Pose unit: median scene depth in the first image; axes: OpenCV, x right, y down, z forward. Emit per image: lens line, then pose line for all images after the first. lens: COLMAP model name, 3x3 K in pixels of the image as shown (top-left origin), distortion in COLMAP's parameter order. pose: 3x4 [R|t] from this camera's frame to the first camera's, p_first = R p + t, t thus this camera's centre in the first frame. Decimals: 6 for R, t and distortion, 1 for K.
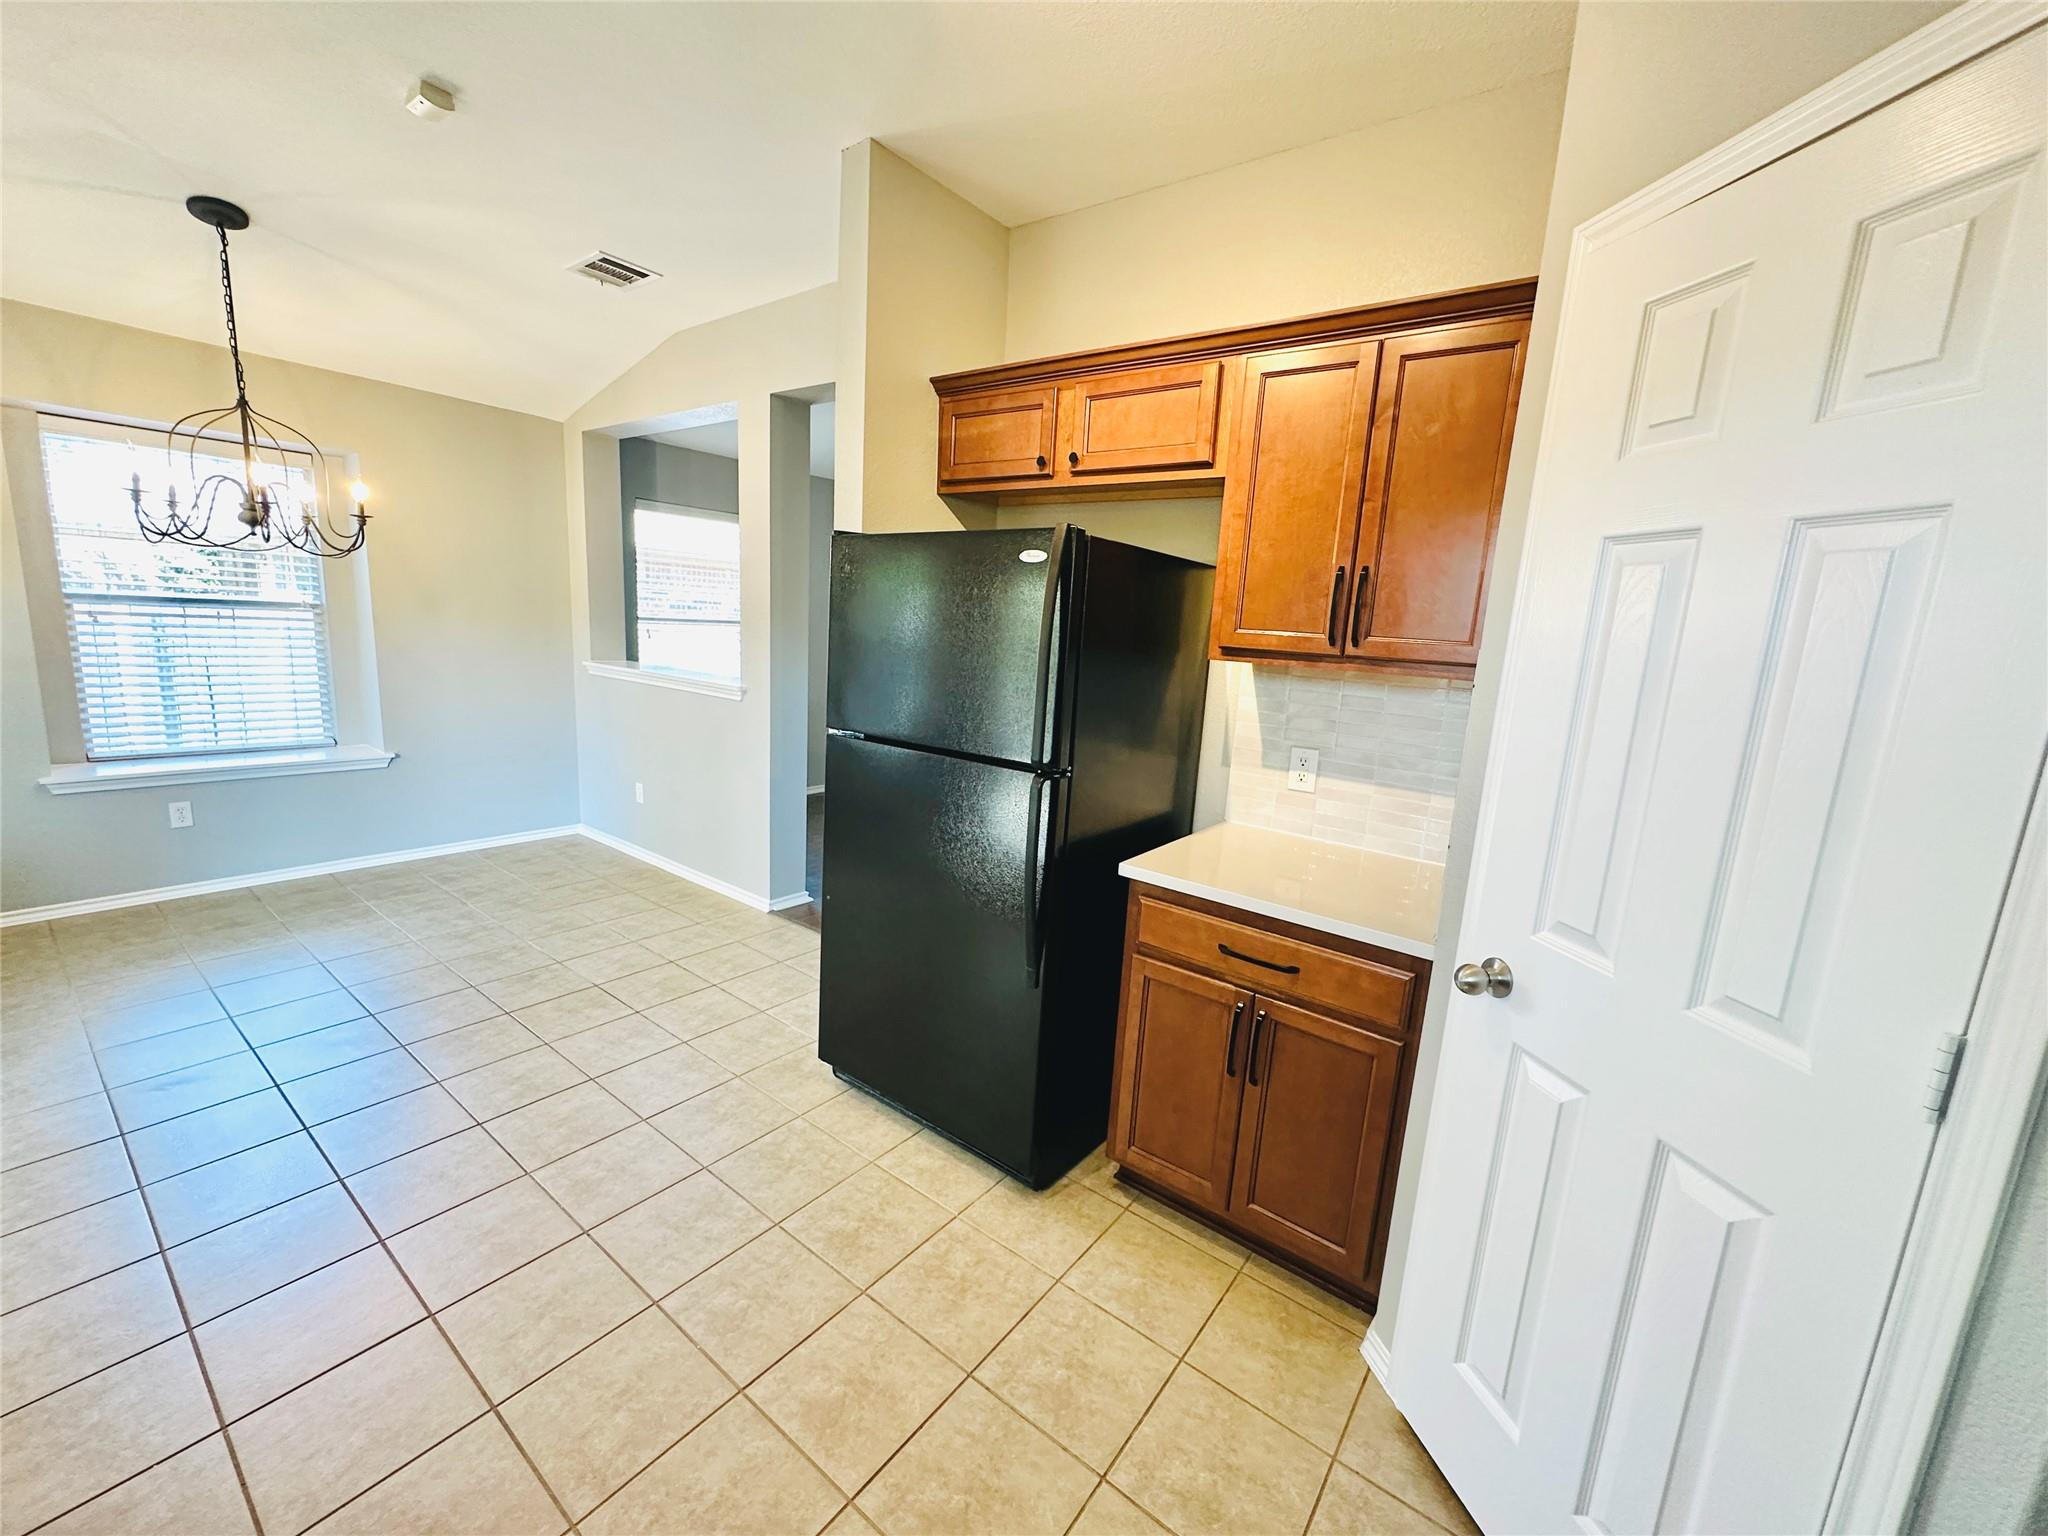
lens RADIAL K [[814.6, 0, 1025.0], [0, 814.6, 769.3], [0, 0, 1]] dist [-0.003053, 0.001045]
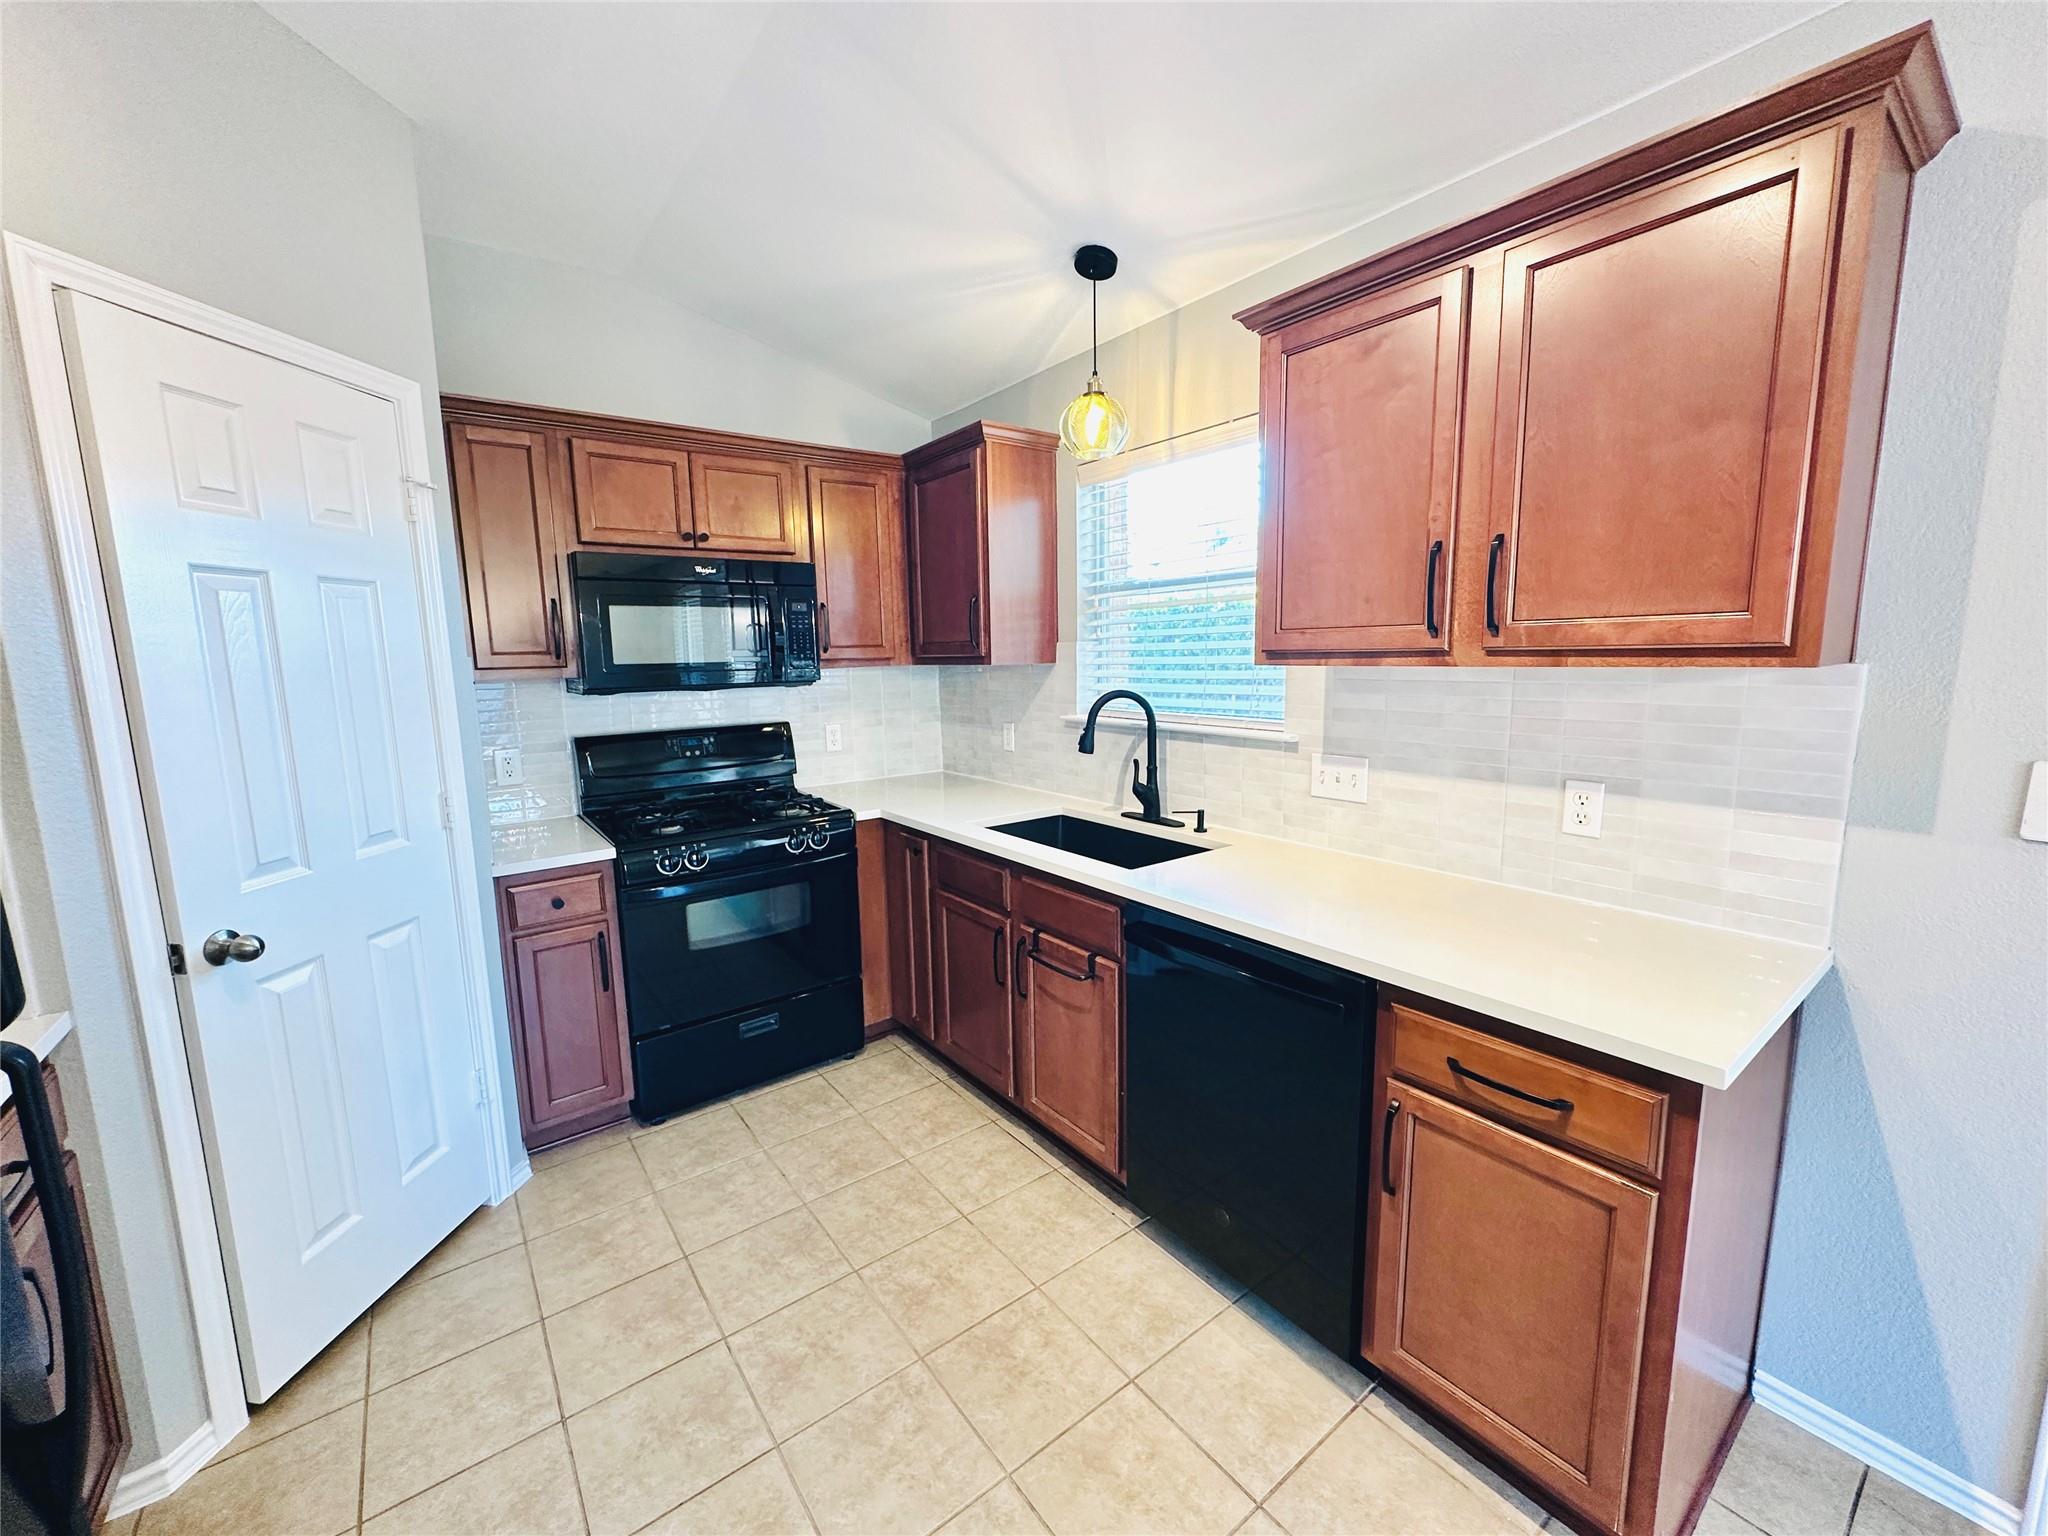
lens RADIAL K [[814.6, 0, 1023.6], [0, 814.6, 766.1], [0, 0, 1]] dist [-0.003053, 0.001045]
pose [[-0.960794, -0.081157, 0.265120, -0.537099], [0.009829, 0.945631, 0.325092, -0.236840], [-0.277089, 0.314952, -0.907759, 1.140840]]
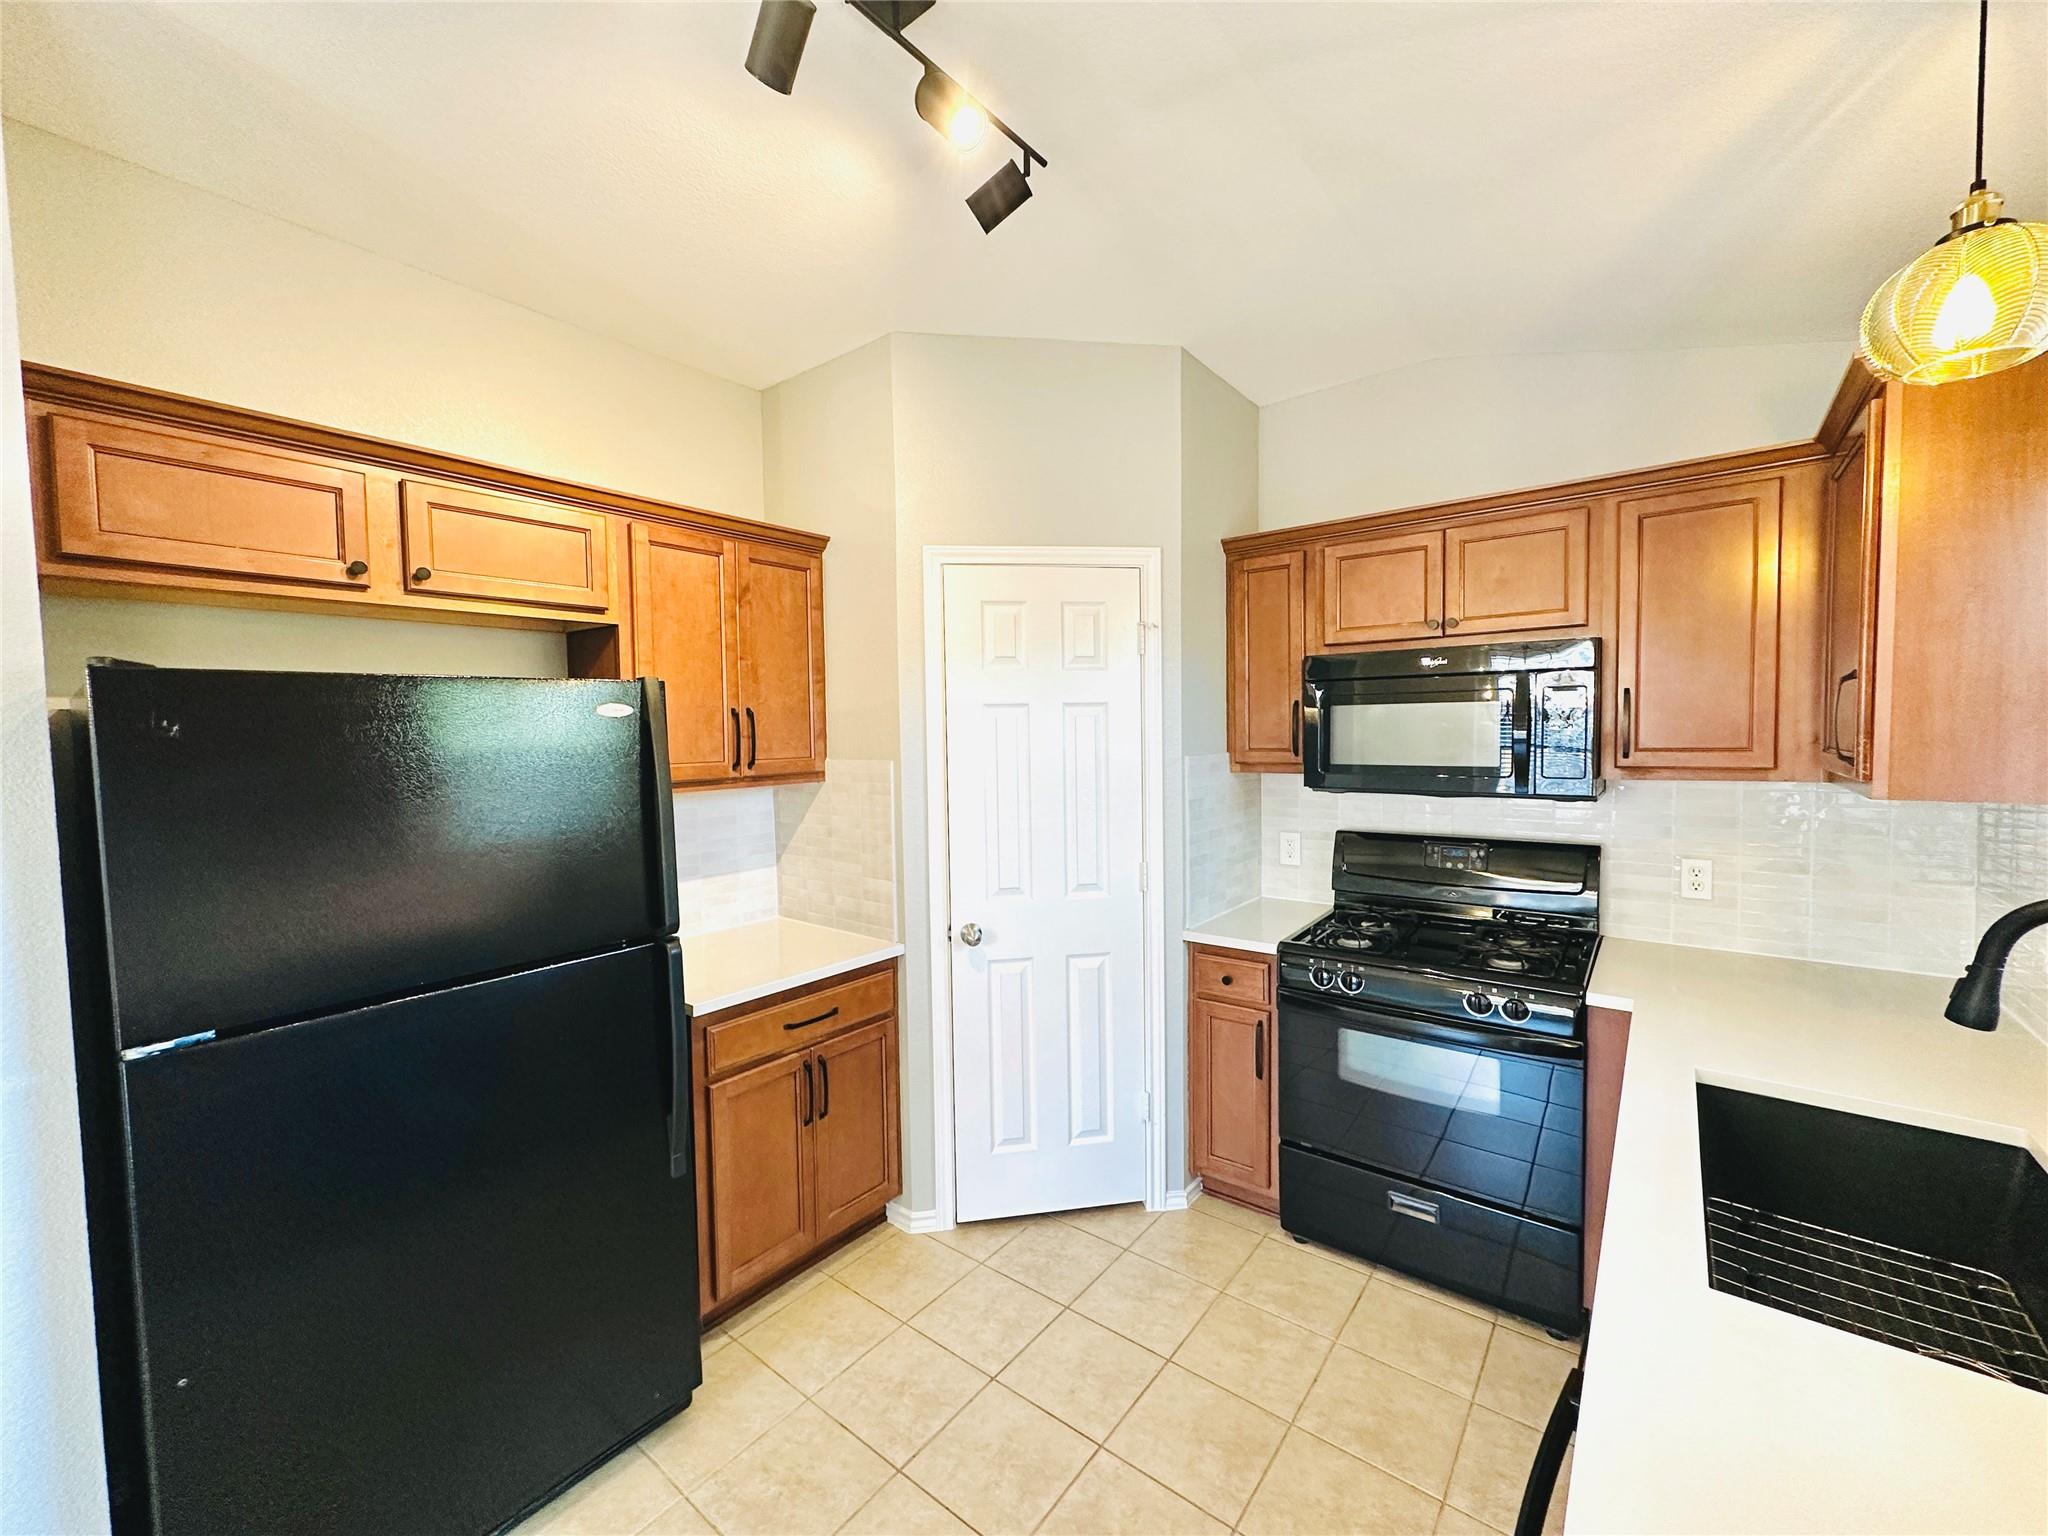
lens RADIAL K [[814.6, 0, 1021.0], [0, 814.6, 769.3], [0, 0, 1]] dist [-0.003053, 0.001045]
pose [[0.022295, -0.109925, 0.993690, -0.854135], [0.195809, 0.975167, 0.103483, -0.196708], [-0.980389, 0.192266, 0.043266, 0.513973]]
